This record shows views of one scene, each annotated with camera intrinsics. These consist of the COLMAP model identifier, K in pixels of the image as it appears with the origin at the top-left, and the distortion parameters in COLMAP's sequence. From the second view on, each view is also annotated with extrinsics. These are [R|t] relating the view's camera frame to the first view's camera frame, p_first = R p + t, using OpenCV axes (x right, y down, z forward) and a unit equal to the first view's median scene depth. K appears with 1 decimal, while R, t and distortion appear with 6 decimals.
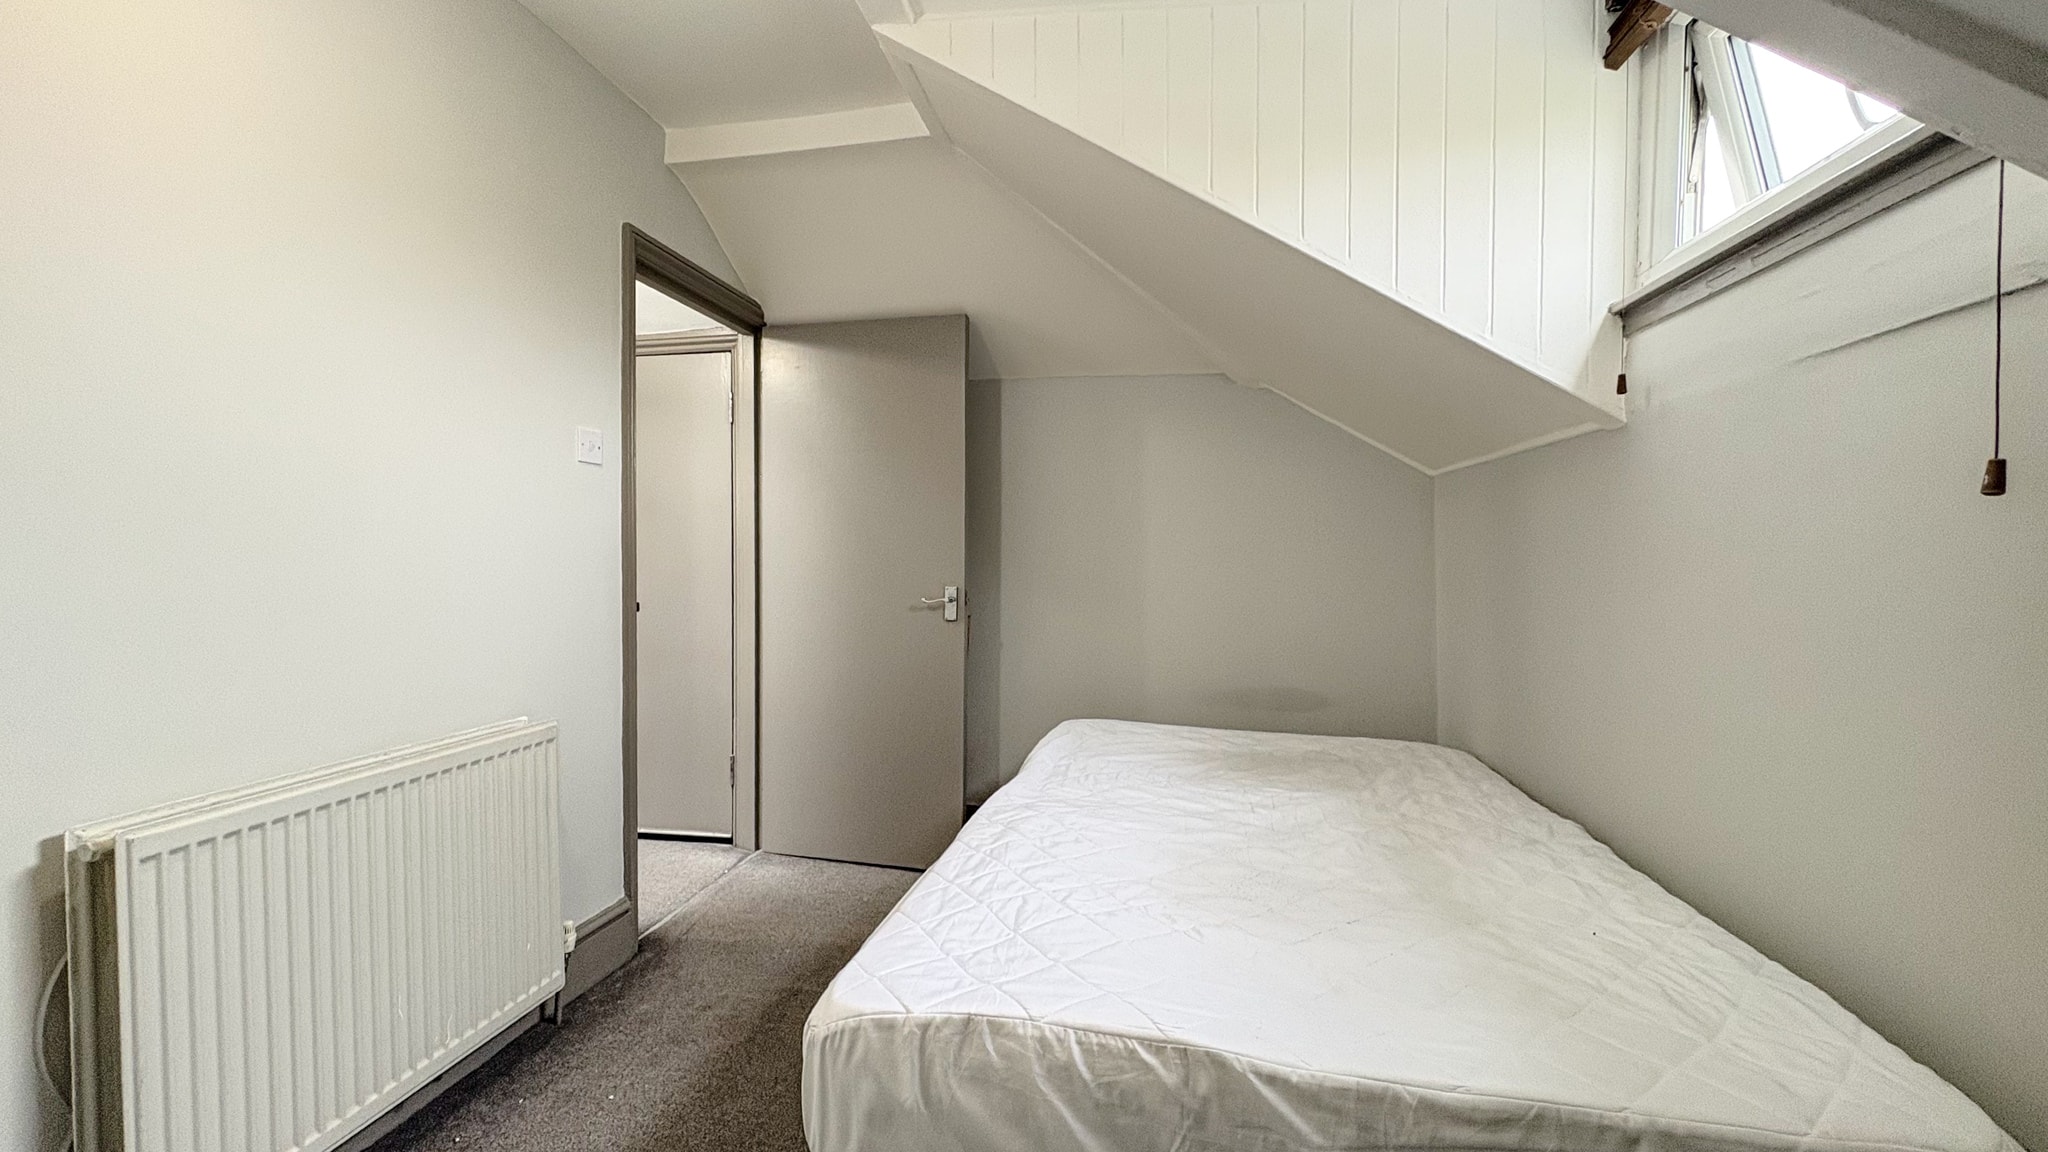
lens RADIAL K [[839.2, 0, 1024.0], [0, 839.2, 576.0], [0, 0, 1]] dist [-0.000529, -0.000393]
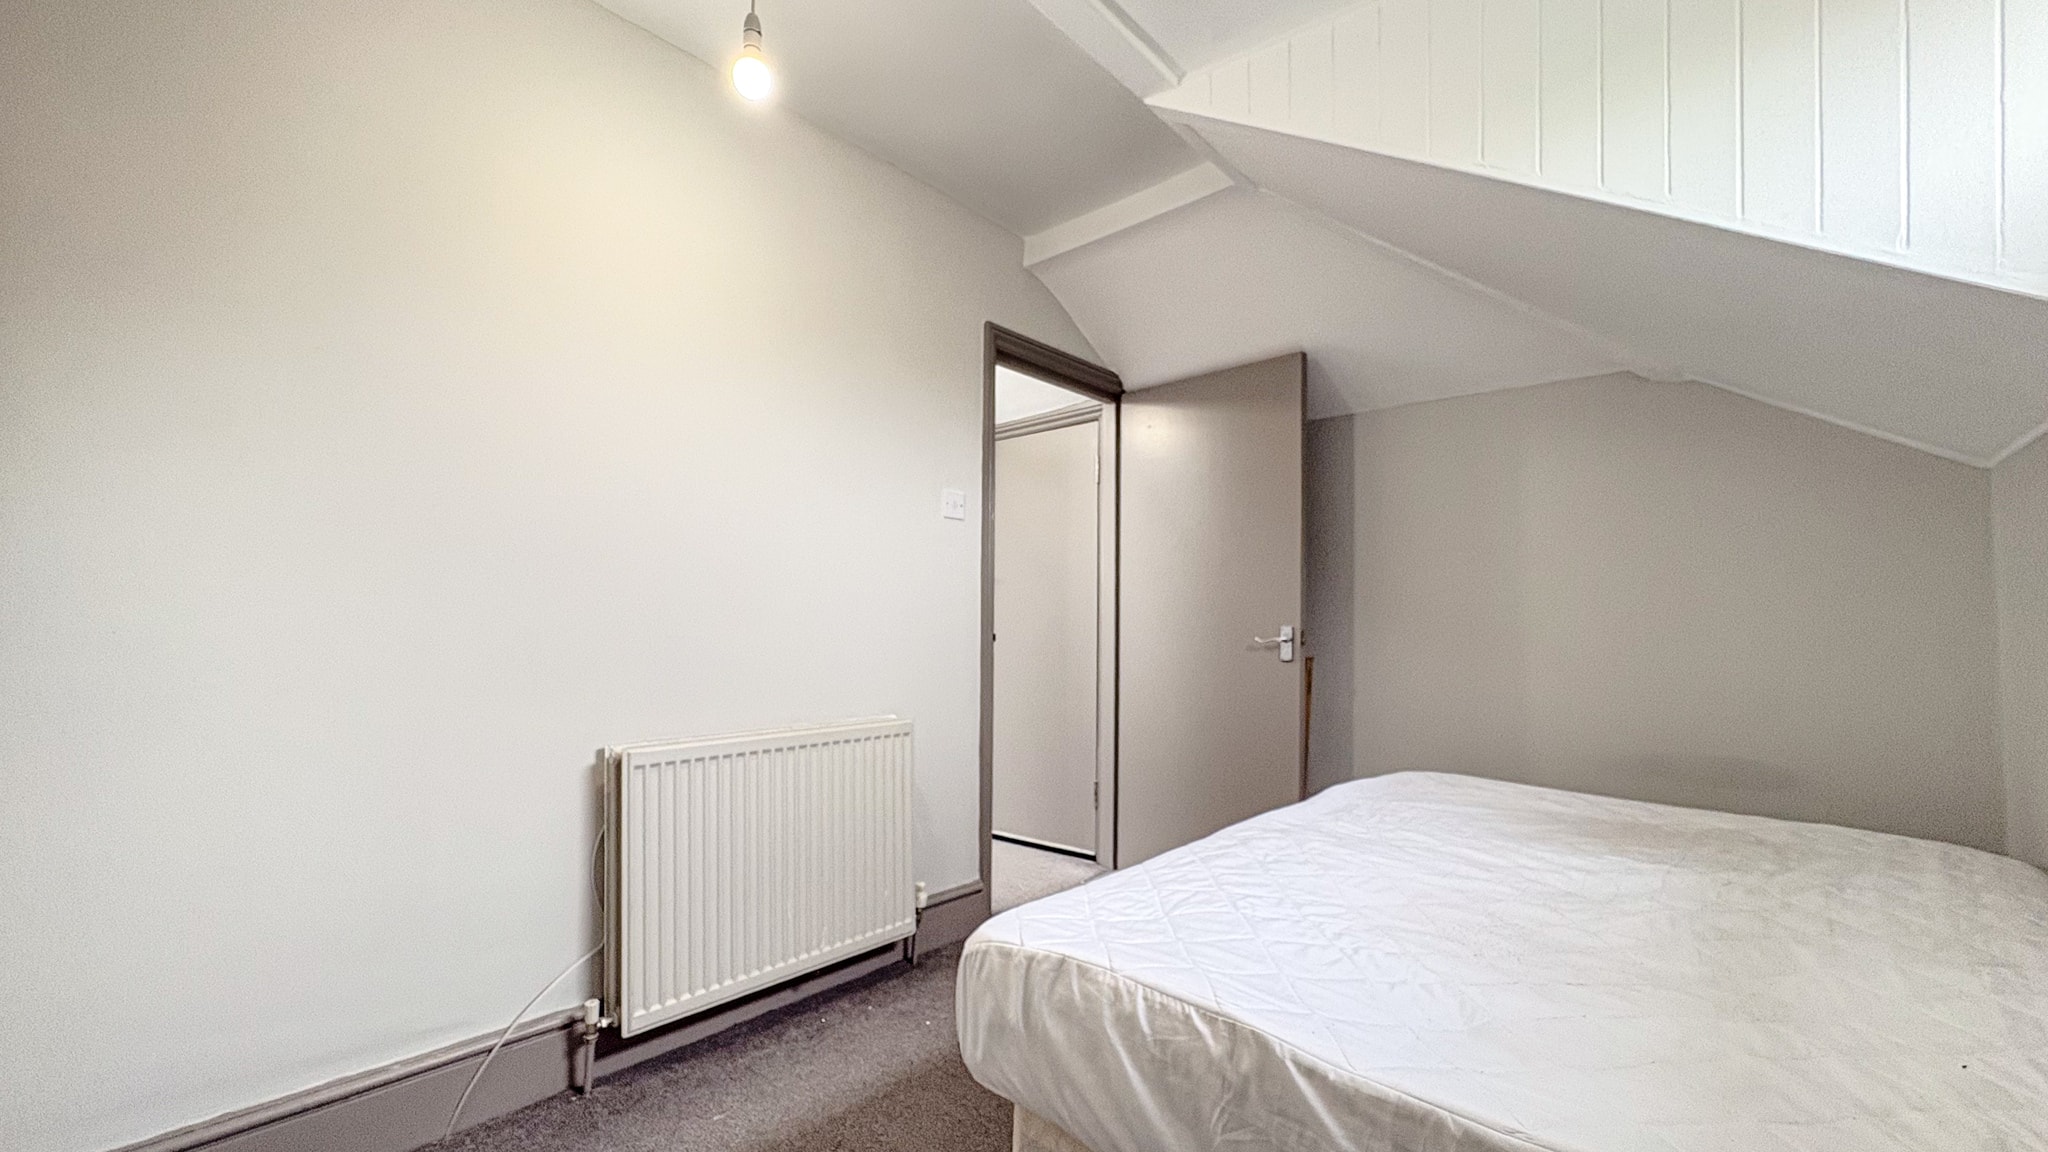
lens RADIAL K [[824.1, 0, 1025.0], [0, 824.1, 618.2], [0, 0, 1]] dist [-0.001664, 0.000021]
pose [[0.863062, -0.003809, -0.505084, 0.356690], [-0.011523, 0.999563, -0.027227, 0.085236], [0.504967, 0.029318, 0.862641, 0.015285]]
